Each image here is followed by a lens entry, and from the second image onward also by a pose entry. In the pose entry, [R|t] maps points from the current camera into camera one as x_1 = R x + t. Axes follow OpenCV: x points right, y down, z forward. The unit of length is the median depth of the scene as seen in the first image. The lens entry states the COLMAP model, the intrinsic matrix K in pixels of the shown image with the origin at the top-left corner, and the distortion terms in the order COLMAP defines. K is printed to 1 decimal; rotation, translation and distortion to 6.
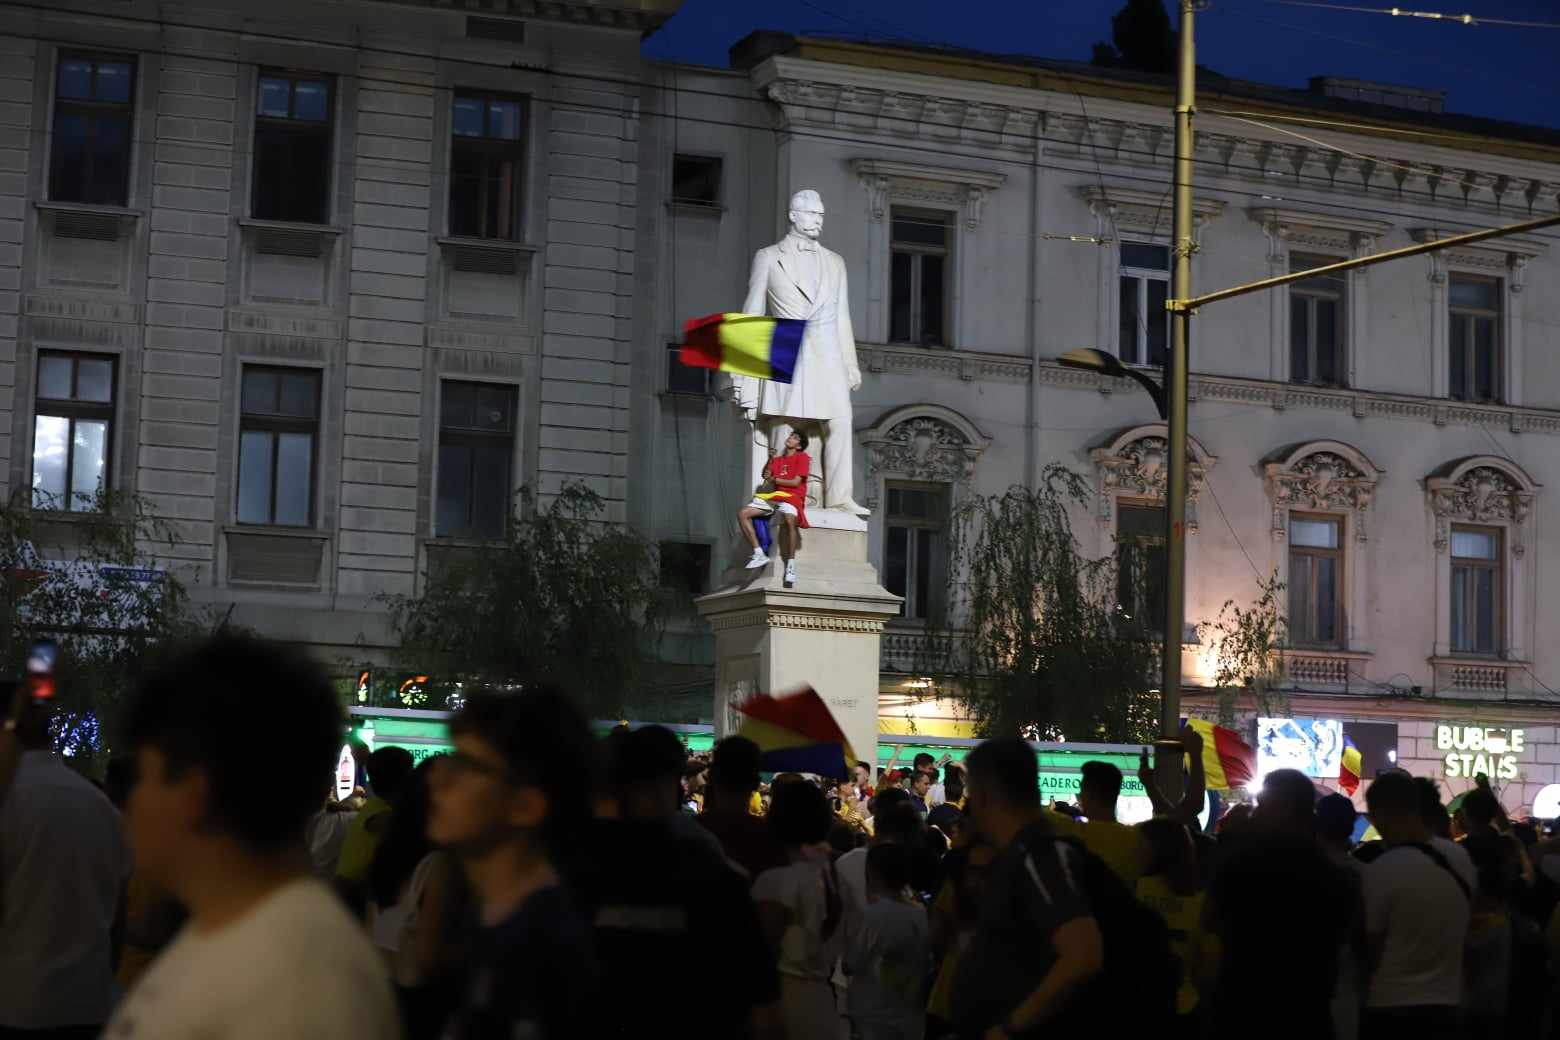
lens RADIAL K [[2610.0, 0, 780.0], [0, 2610.0, 520.0], [0, 0, 1]] dist [-0.180866, 0.037946]
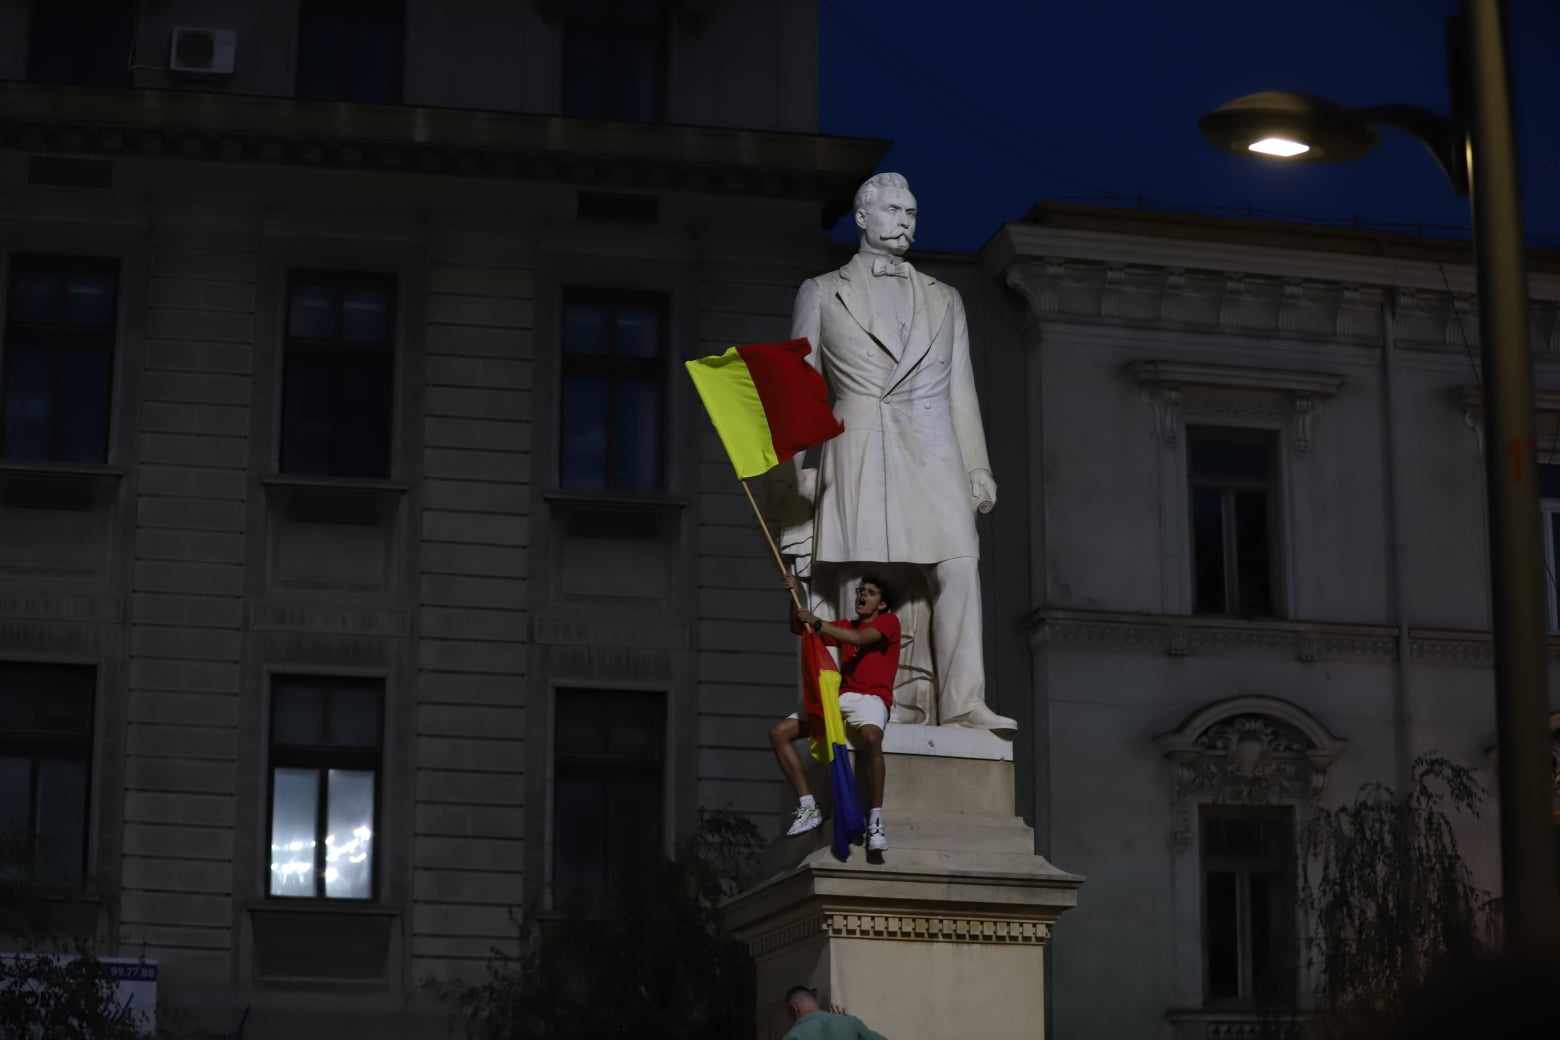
lens RADIAL K [[3092.7, 0, 780.0], [0, 3092.7, 520.0], [0, 0, 1]] dist [-0.292523, 0.089822]
pose [[0.991631, -0.060202, -0.114205, 0.030171], [0.044066, 0.989326, -0.138897, 0.020563], [0.121348, 0.132702, 0.983700, 0.173140]]
